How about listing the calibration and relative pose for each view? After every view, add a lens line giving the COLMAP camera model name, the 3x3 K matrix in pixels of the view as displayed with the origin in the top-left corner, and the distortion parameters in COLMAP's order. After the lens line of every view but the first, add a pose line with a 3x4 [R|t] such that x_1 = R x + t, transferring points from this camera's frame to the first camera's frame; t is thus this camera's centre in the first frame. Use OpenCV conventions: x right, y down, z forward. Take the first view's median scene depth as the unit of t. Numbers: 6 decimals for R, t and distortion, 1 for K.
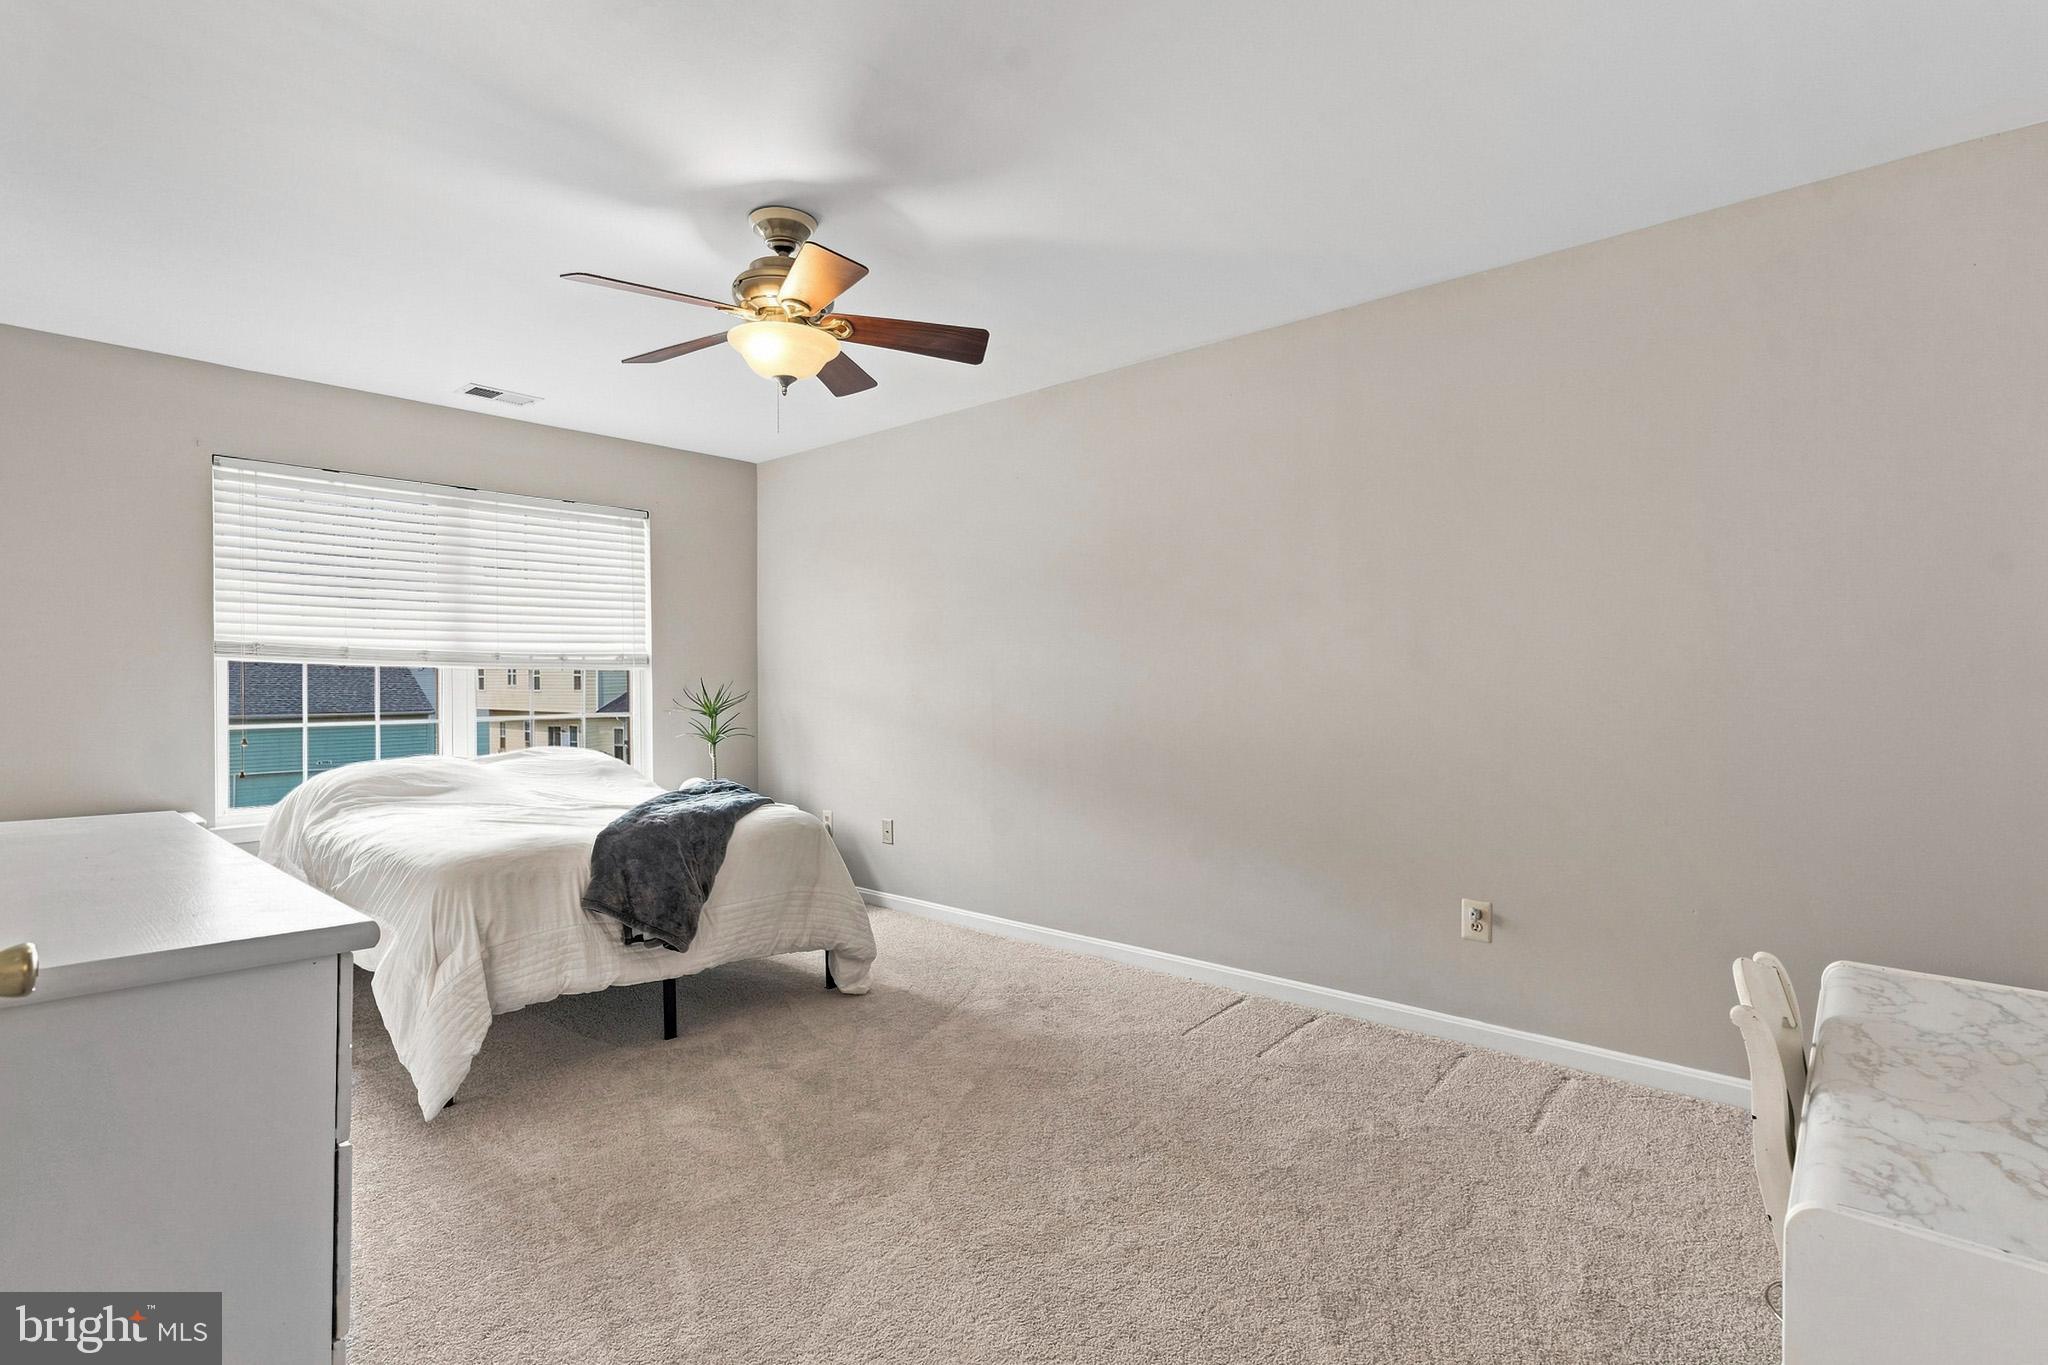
lens RADIAL K [[1008.3, 0, 1015.0], [0, 1008.3, 673.8], [0, 0, 1]] dist [-0.001837, 0.000428]
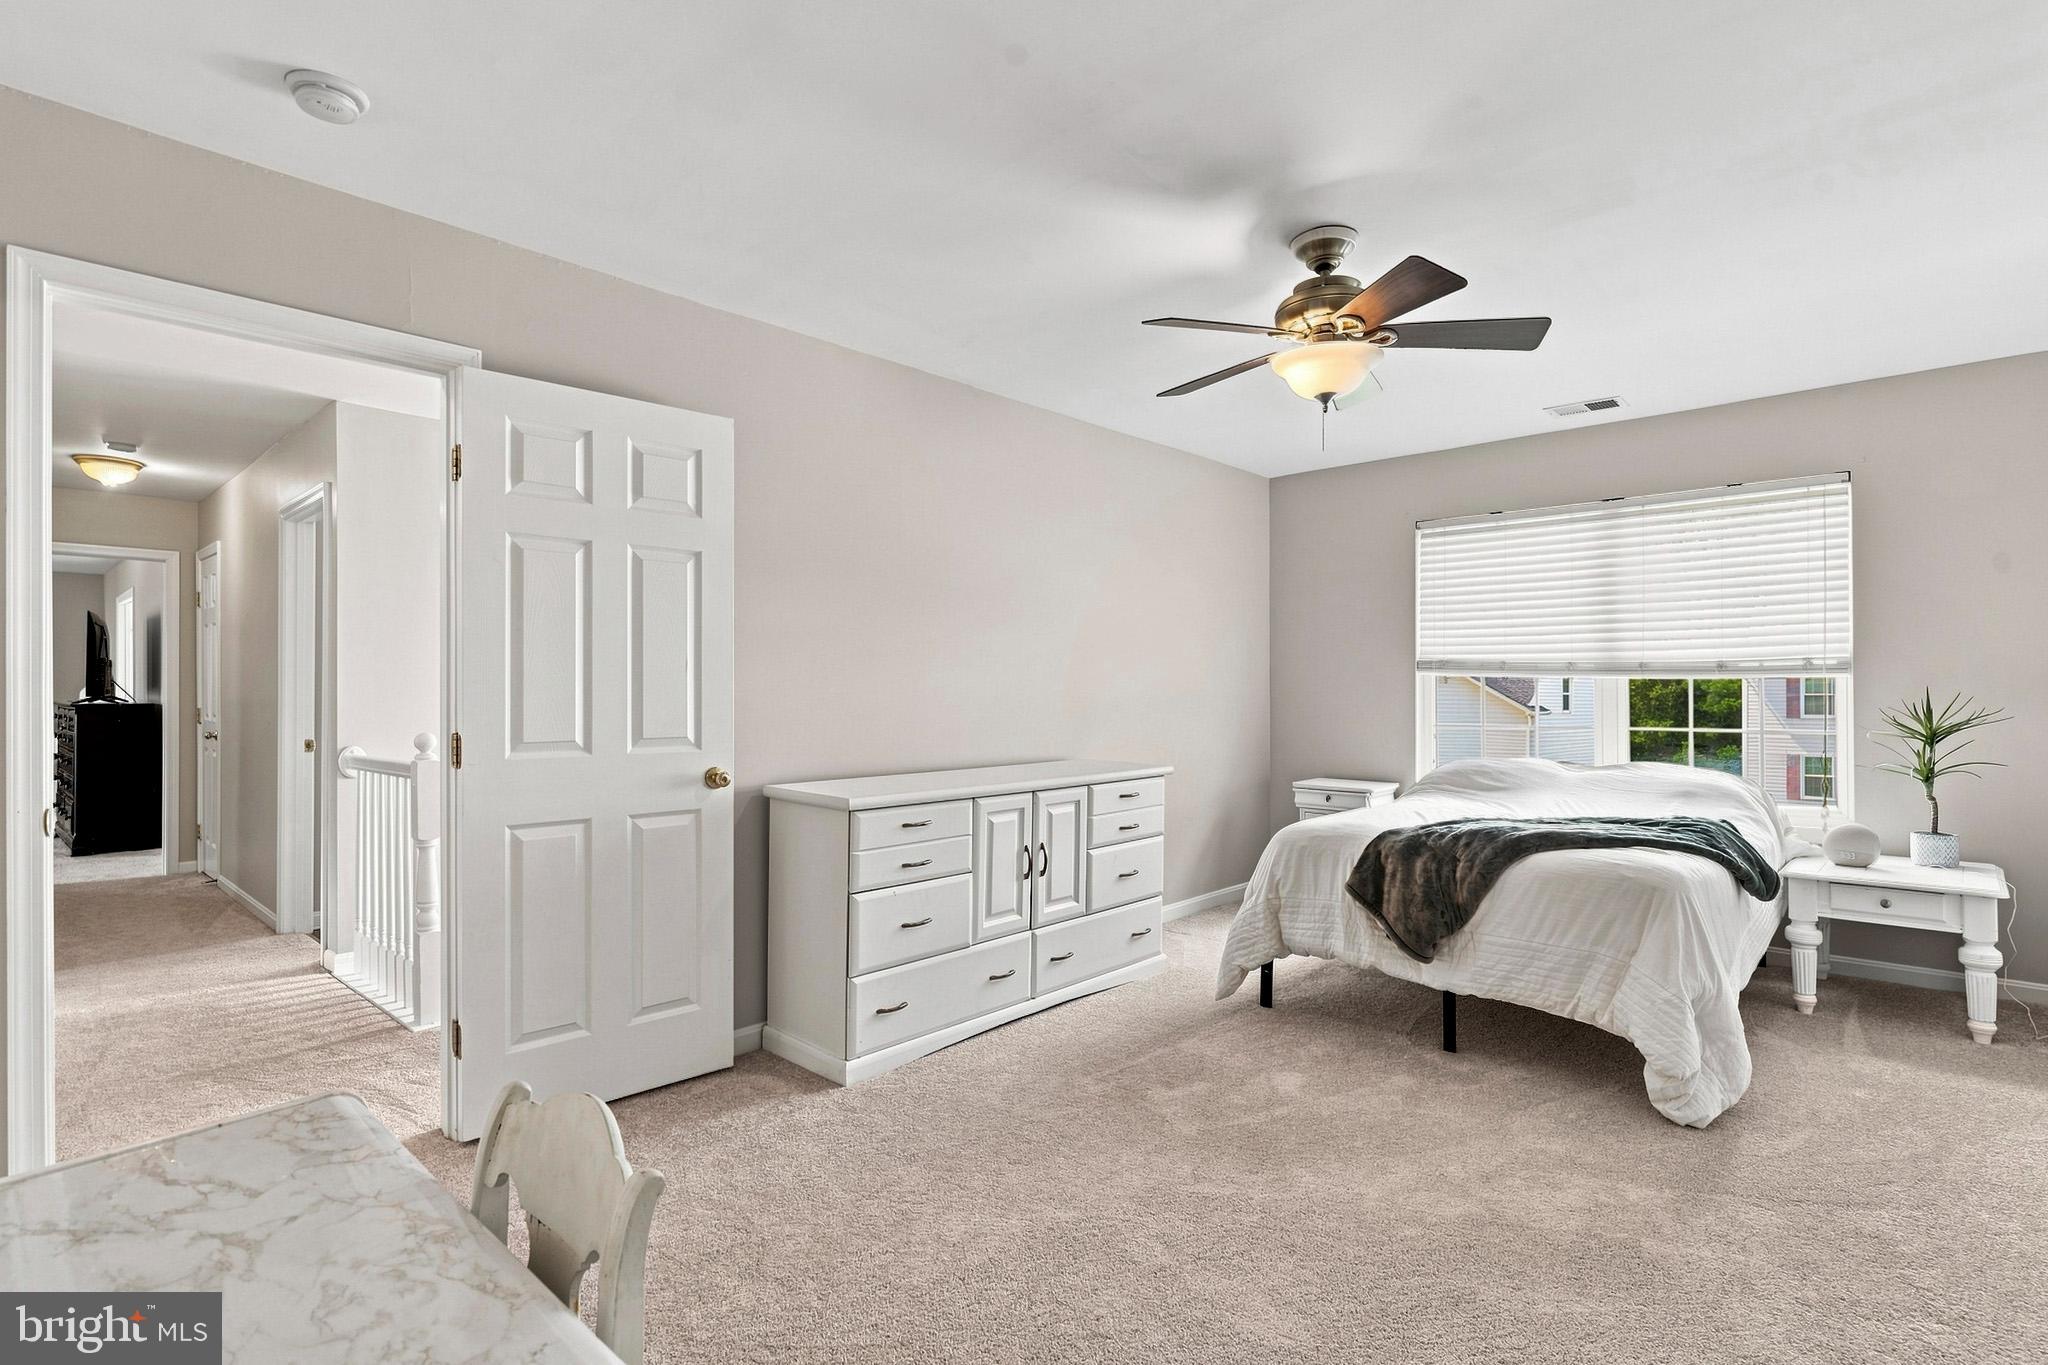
lens RADIAL K [[1008.3, 0, 1027.6], [0, 1008.3, 691.9], [0, 0, 1]] dist [-0.001837, 0.000428]
pose [[-0.050147, 0.011263, -0.998678, 0.718886], [0.006141, 0.999921, 0.010968, -0.008457], [0.998723, -0.005583, -0.050212, 0.680670]]
